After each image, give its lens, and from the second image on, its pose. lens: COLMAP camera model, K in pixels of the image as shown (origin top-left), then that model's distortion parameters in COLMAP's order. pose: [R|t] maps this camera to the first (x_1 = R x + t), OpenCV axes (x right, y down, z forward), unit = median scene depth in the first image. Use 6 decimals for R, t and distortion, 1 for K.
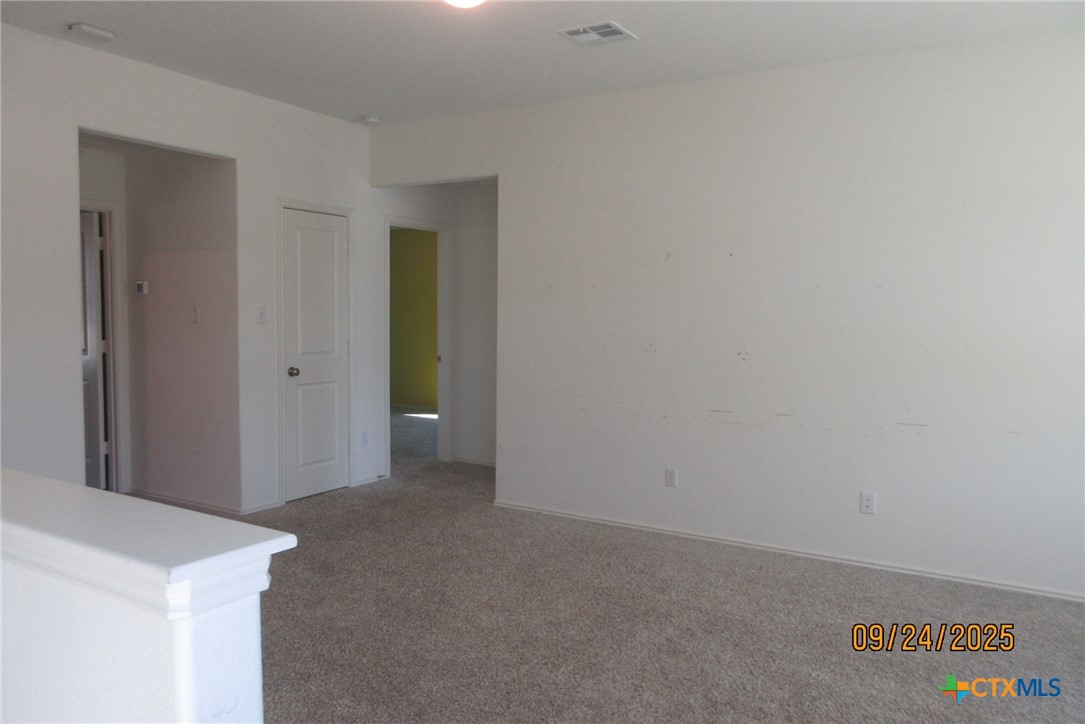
lens RADIAL K [[801.9, 0, 541.3], [0, 801.9, 358.0], [0, 0, 1]] dist [-0.007295, 0.011816]
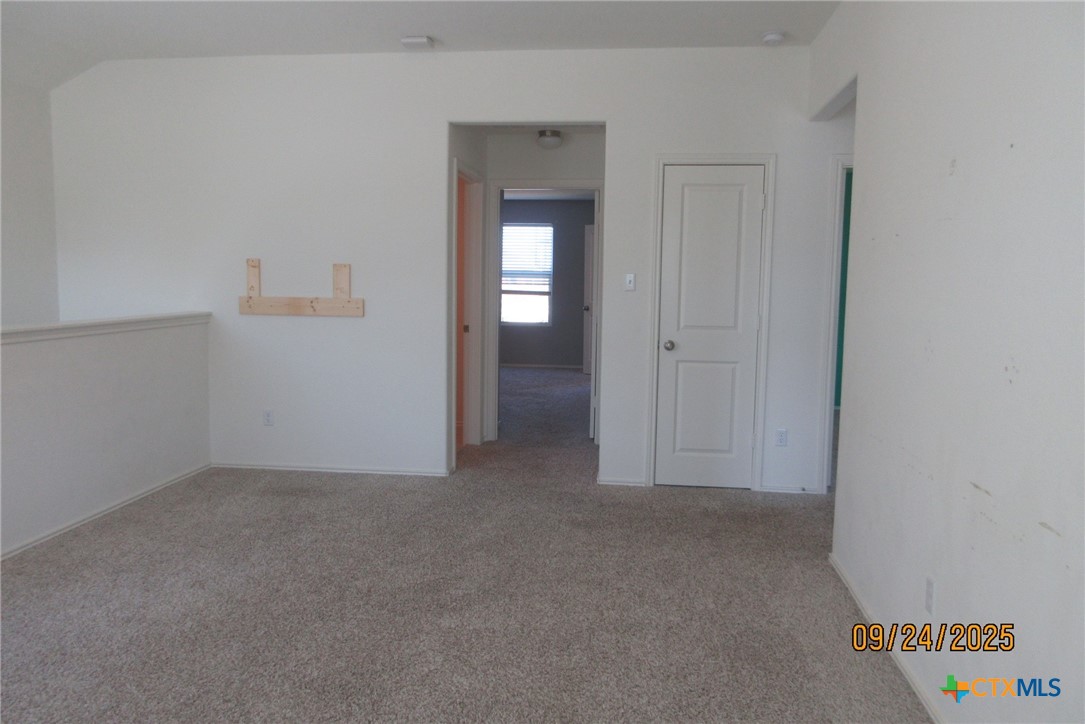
lens RADIAL K [[801.9, 0, 541.5], [0, 801.9, 367.1], [0, 0, 1]] dist [-0.007295, 0.011816]
pose [[0.409951, 0.098481, -0.906776, 0.450939], [-0.064994, 0.994781, 0.078656, -0.020735], [0.909789, 0.026690, 0.414212, 0.479197]]
